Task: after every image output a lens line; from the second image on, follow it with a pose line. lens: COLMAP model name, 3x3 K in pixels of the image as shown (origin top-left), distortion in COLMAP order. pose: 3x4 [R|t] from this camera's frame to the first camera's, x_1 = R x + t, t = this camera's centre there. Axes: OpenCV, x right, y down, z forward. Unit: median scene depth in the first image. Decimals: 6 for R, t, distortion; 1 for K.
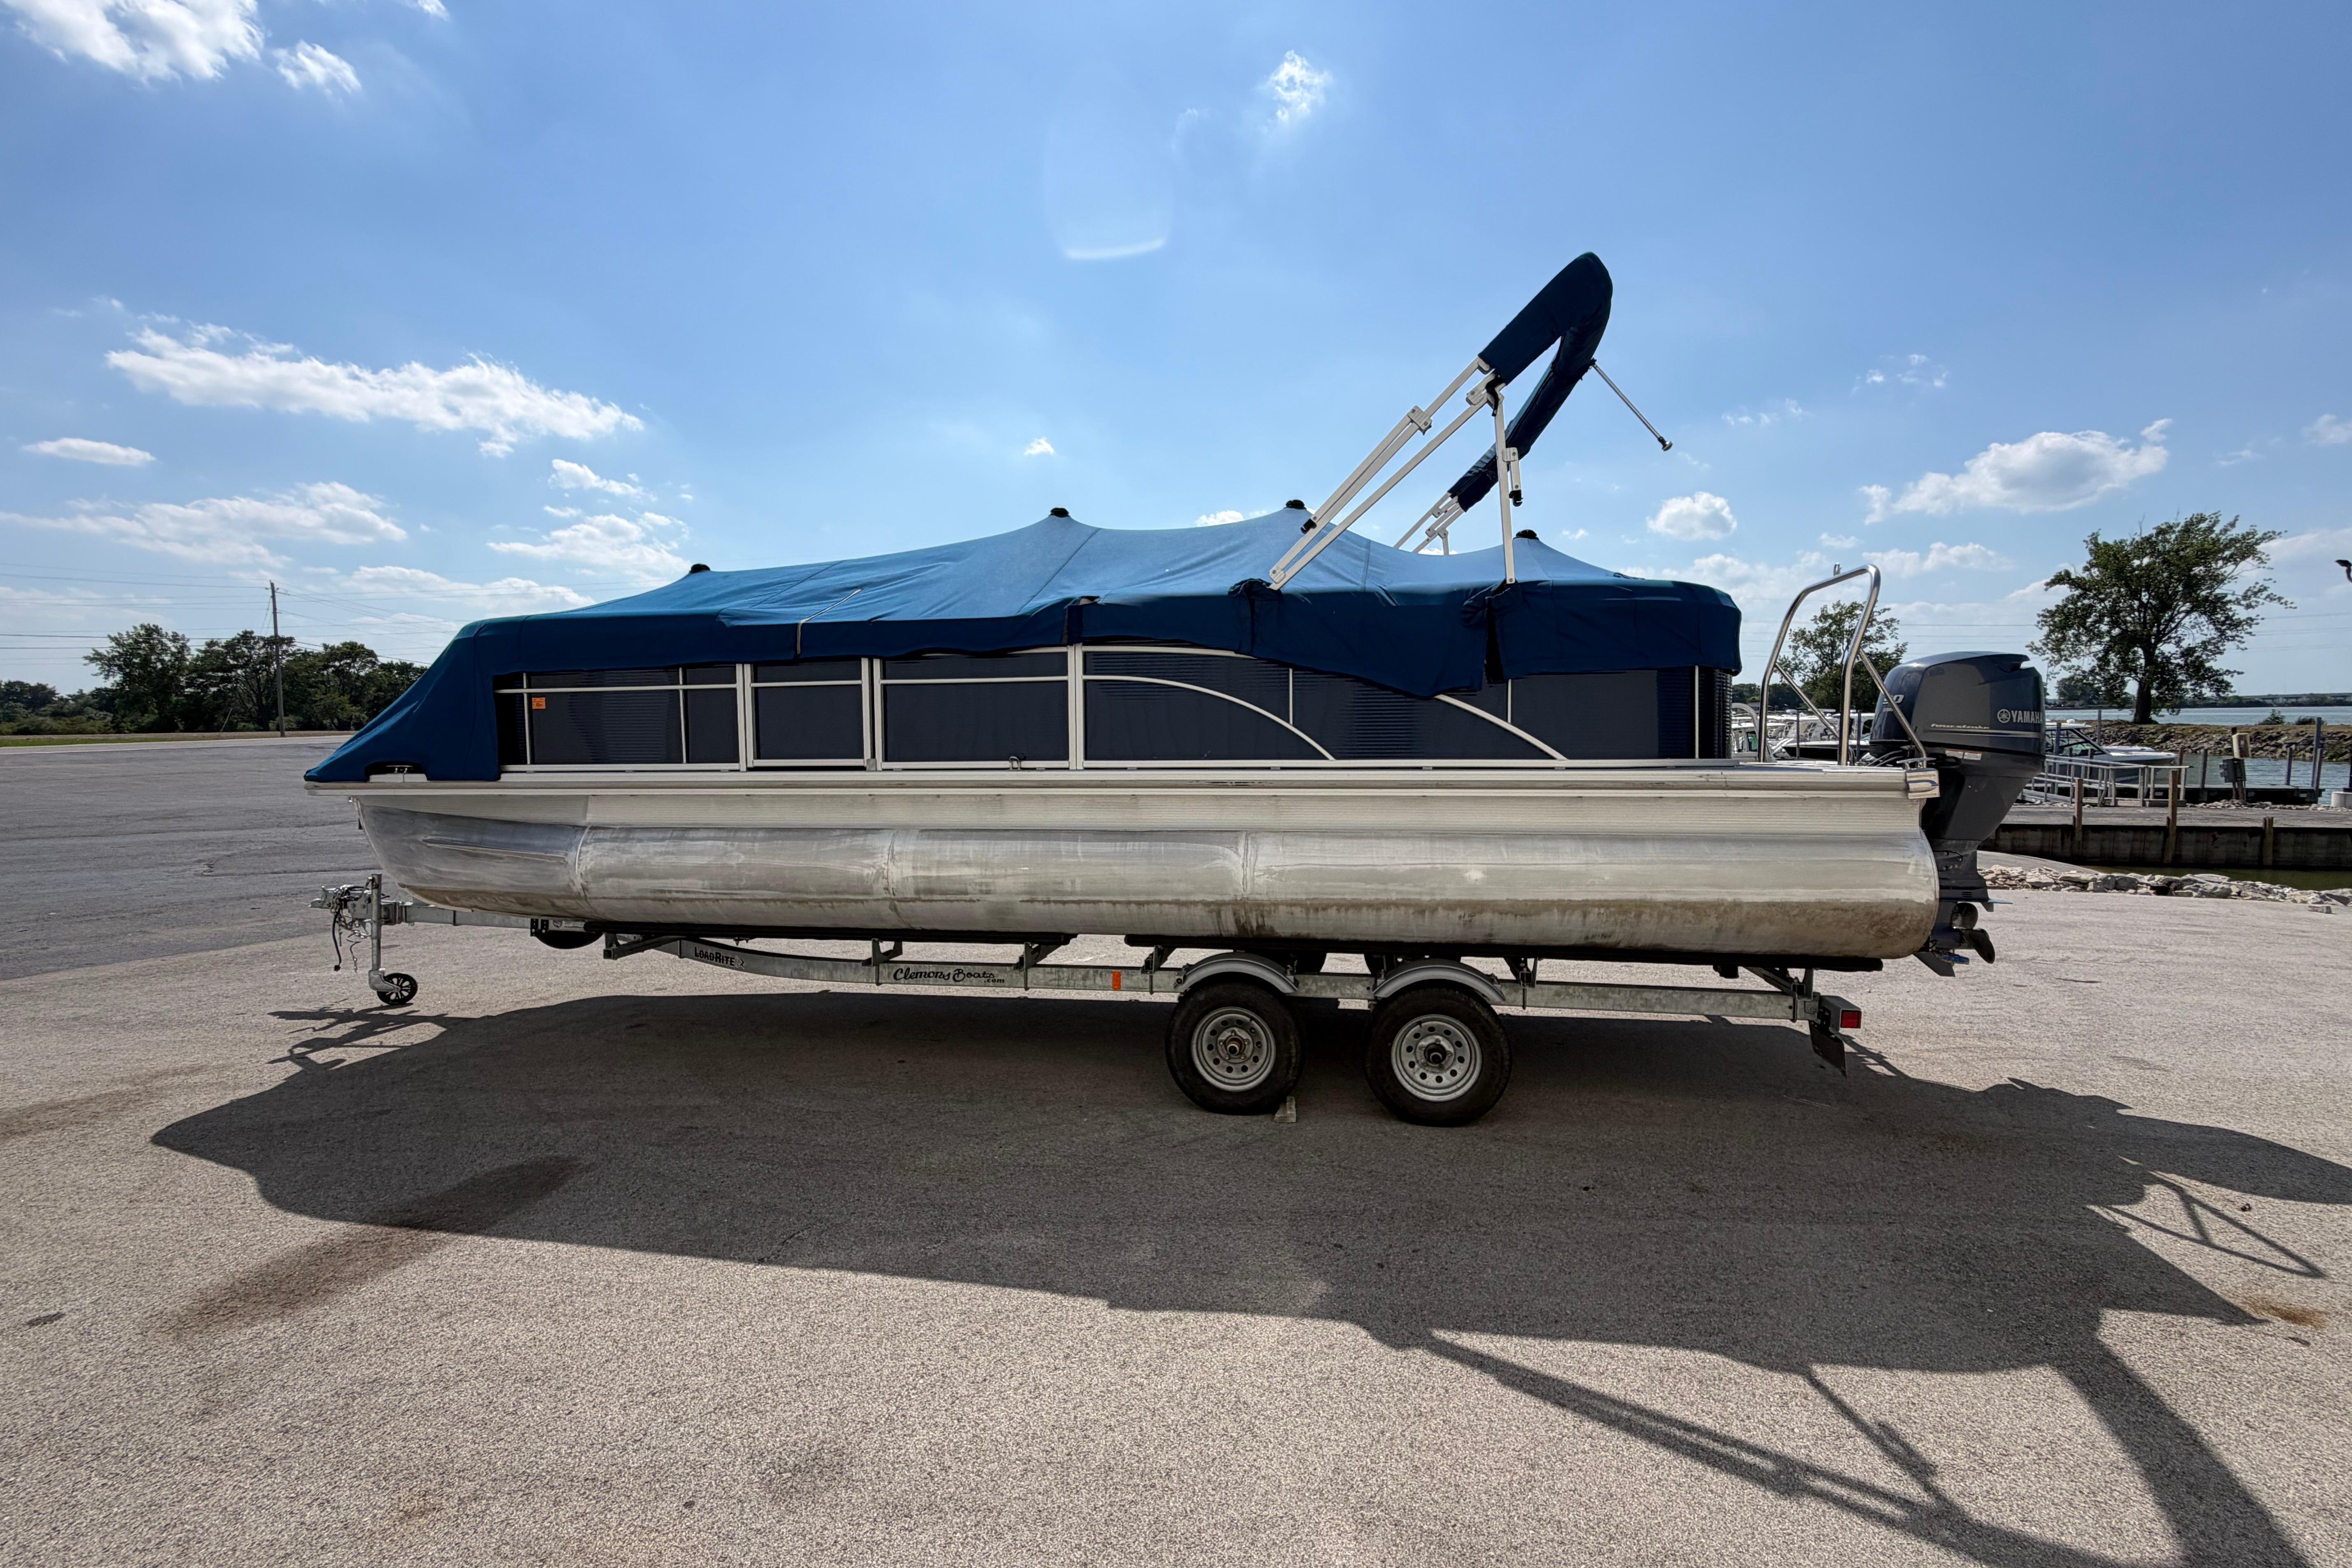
lens RADIAL K [[1021.0, 0, 1182.2], [0, 1021.0, 778.6], [0, 0, 1]] dist [-0.000201, -0.000354]
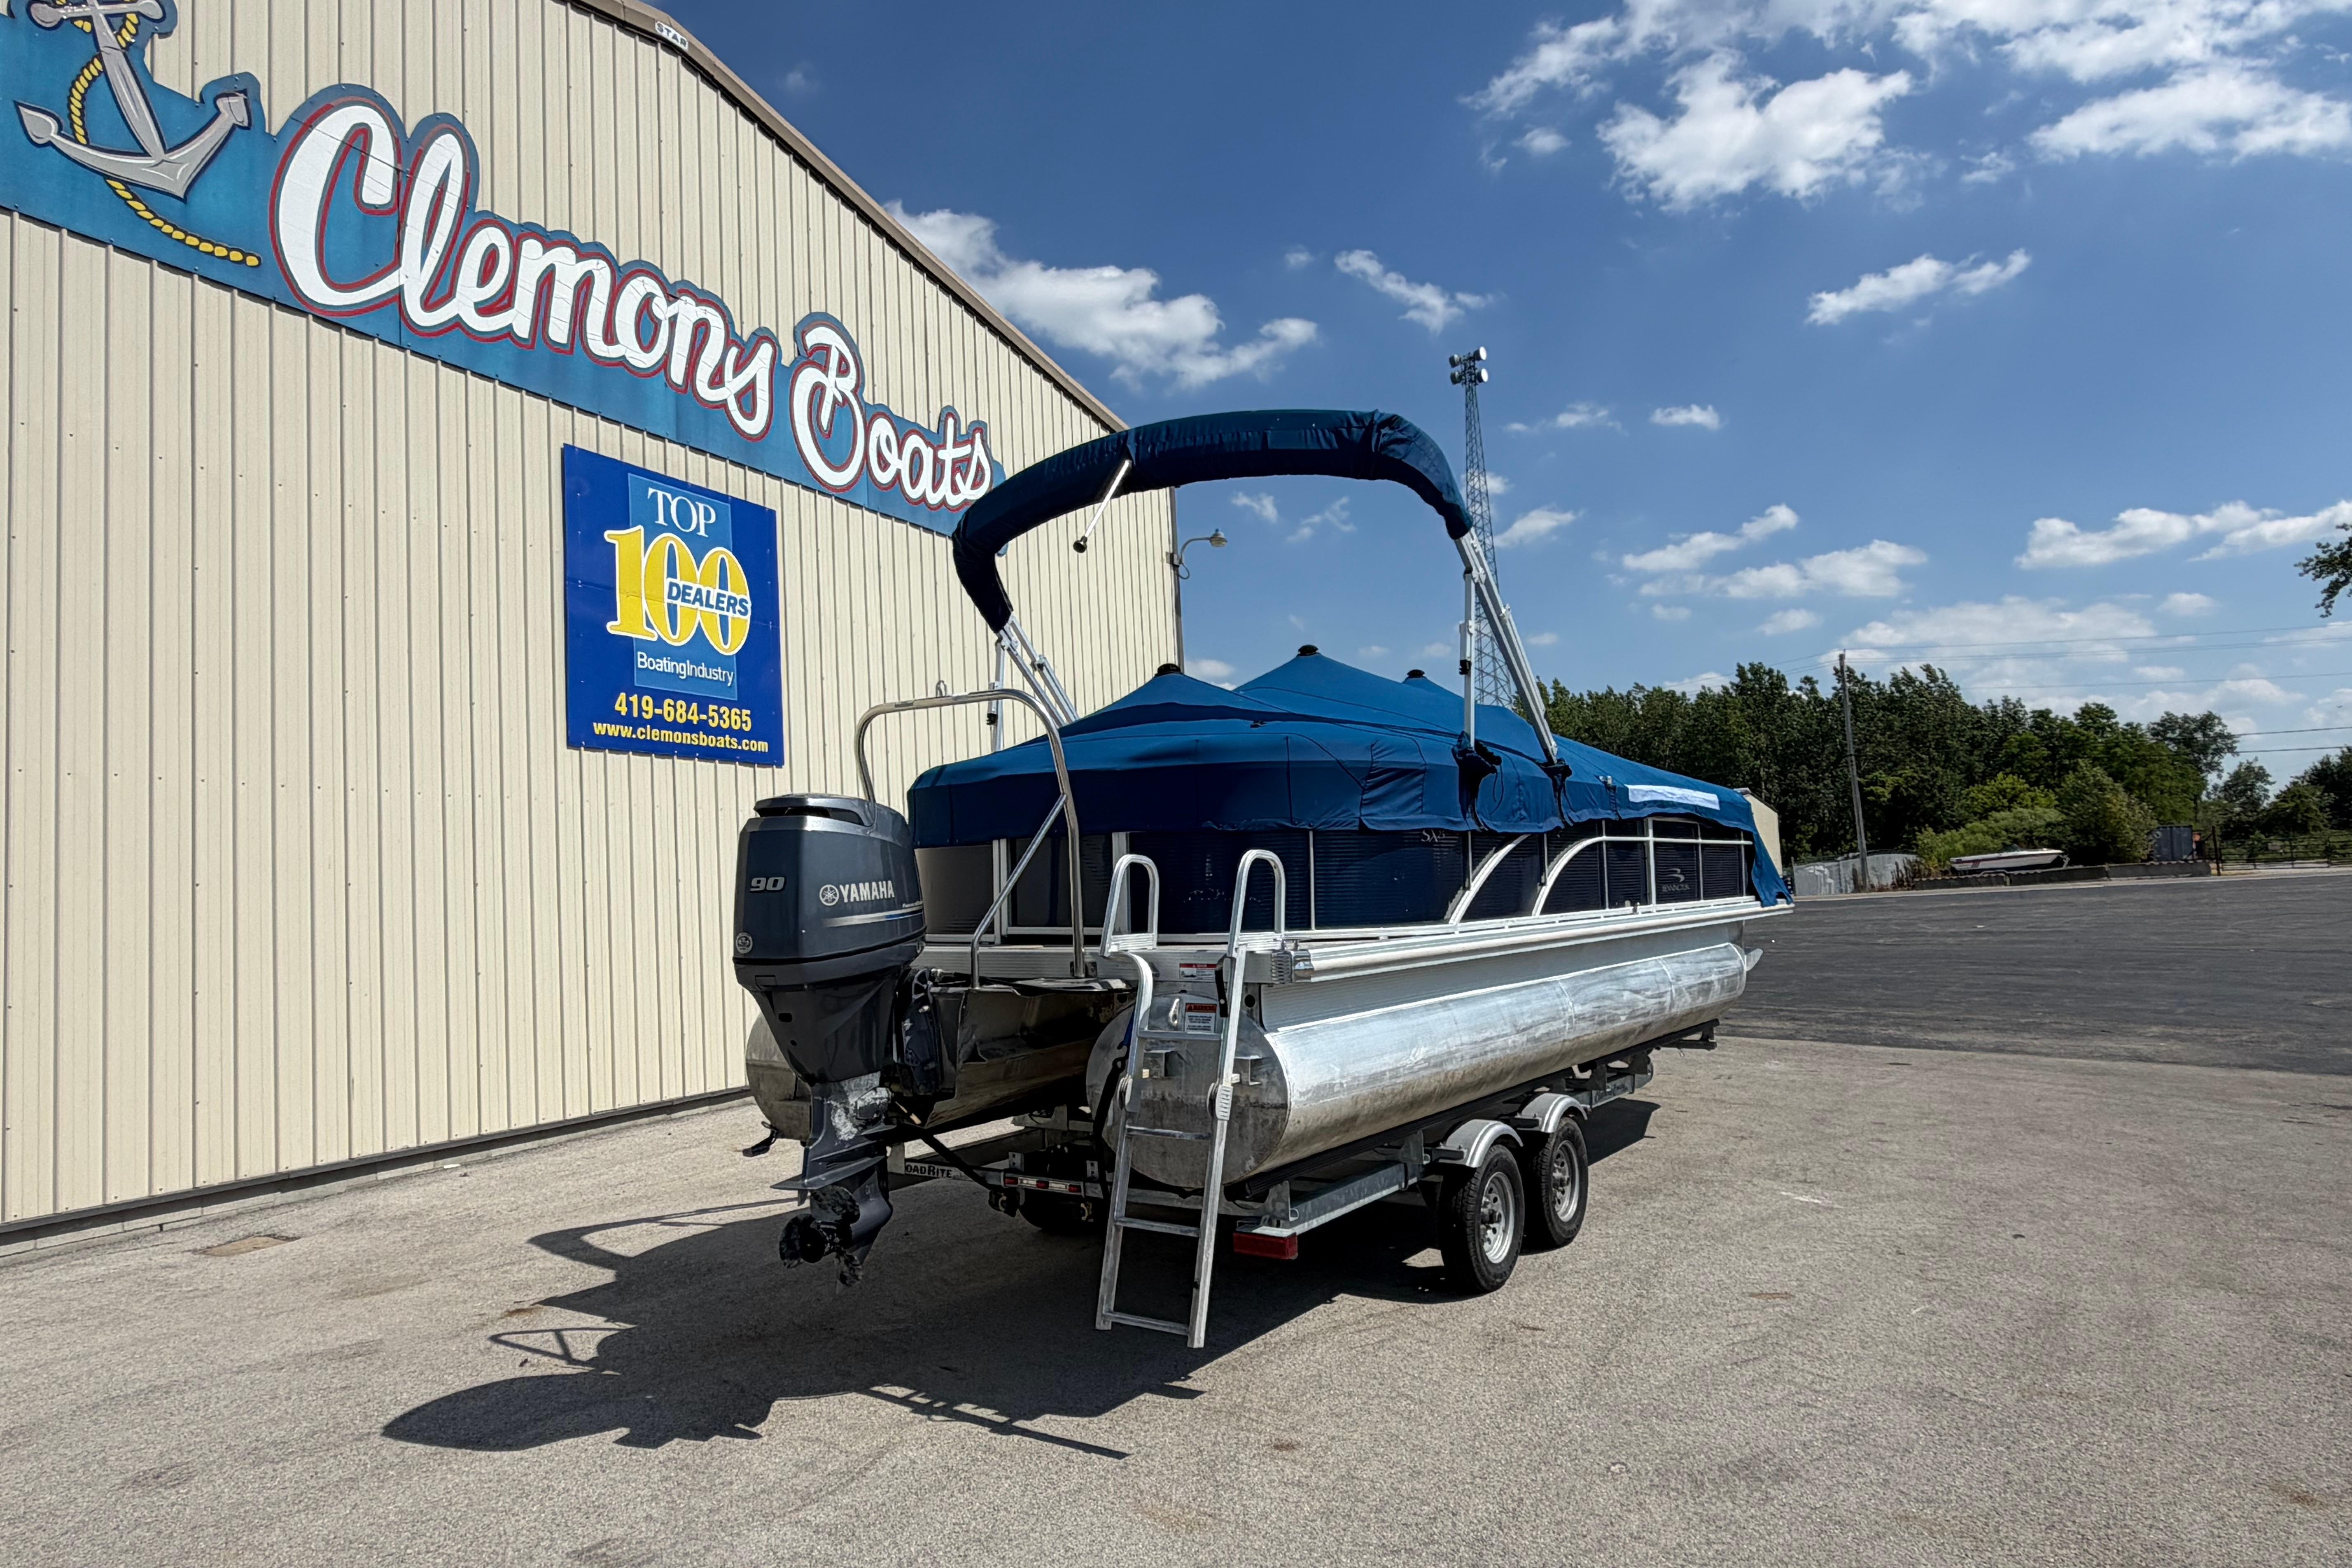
lens RADIAL K [[1454.1, 0, 1183.7], [0, 1454.1, 792.4], [0, 0, 1]] dist [0.000326, 0.002520]
pose [[-0.408615, -0.040542, -0.911806, 2.124876], [-0.000004, 0.999013, -0.044418, -0.115546], [0.912707, -0.018146, -0.408212, 2.214183]]
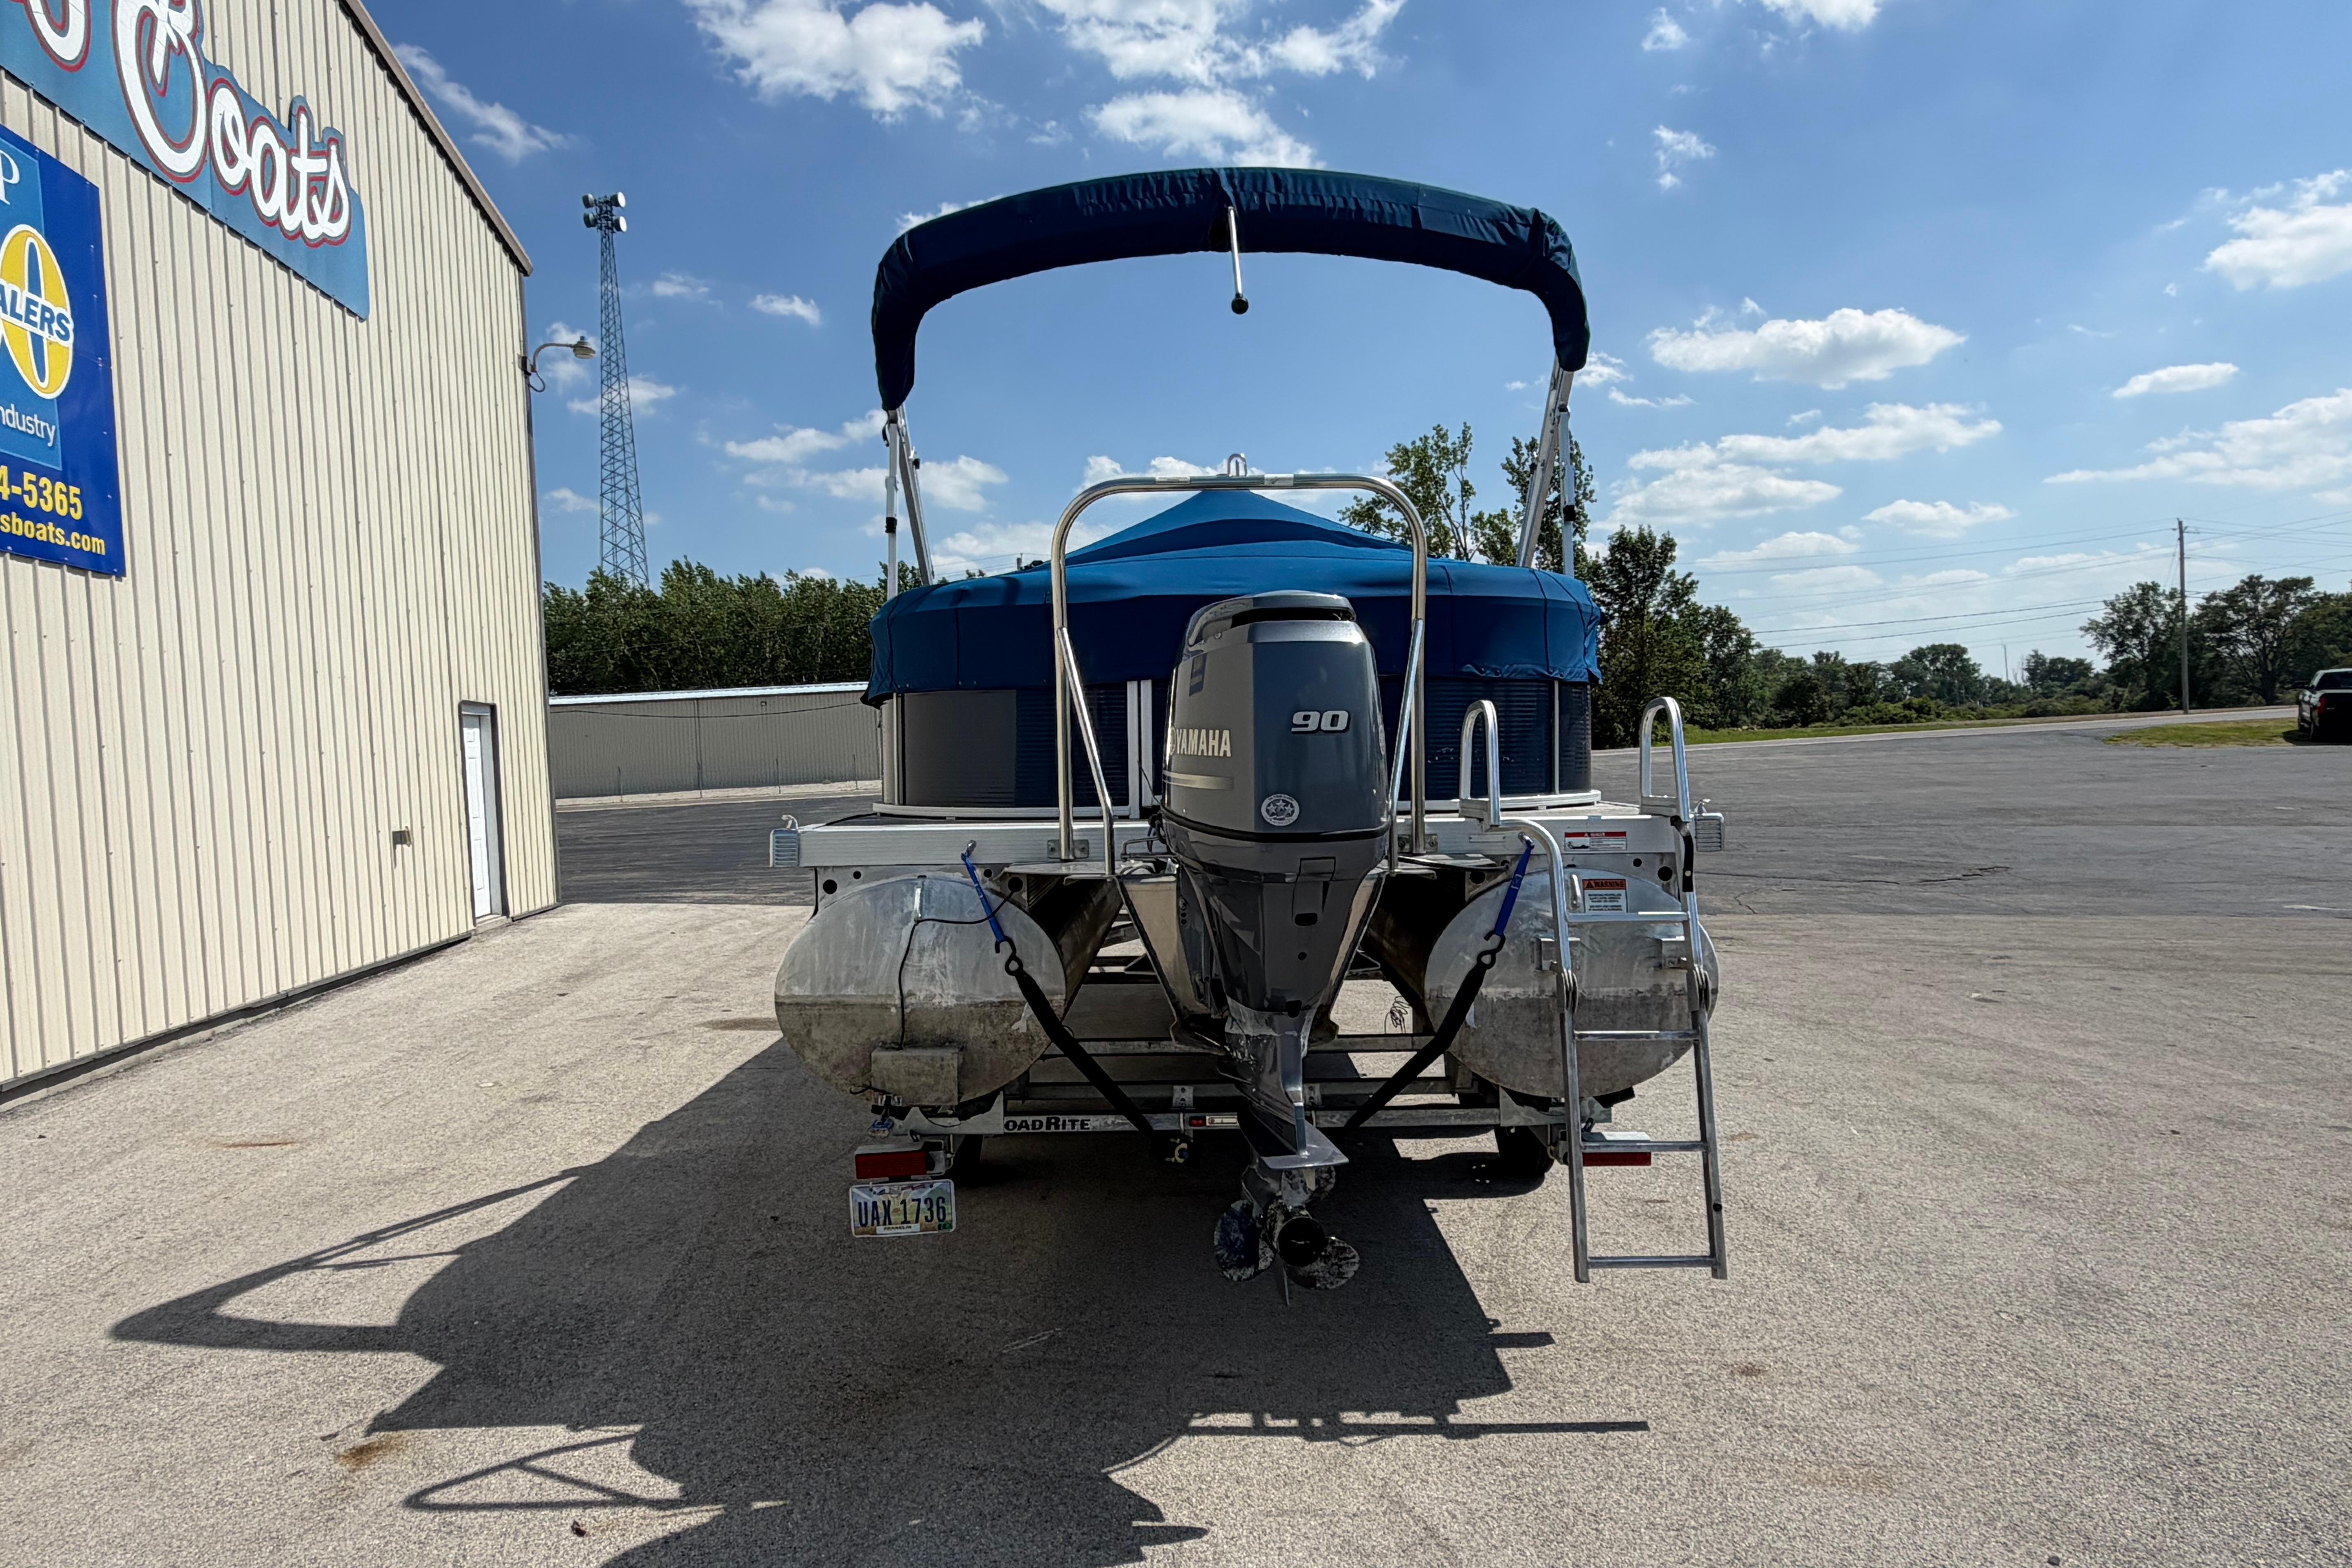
lens RADIAL K [[1458.0, 0, 1178.3], [0, 1458.0, 779.7], [0, 0, 1]] dist [0.001983, 0.000511]
pose [[0.165310, 0.020769, -0.986023, 1.942380], [-0.013080, 0.999736, 0.018865, -0.074418], [0.986155, 0.009779, 0.165538, 1.177298]]
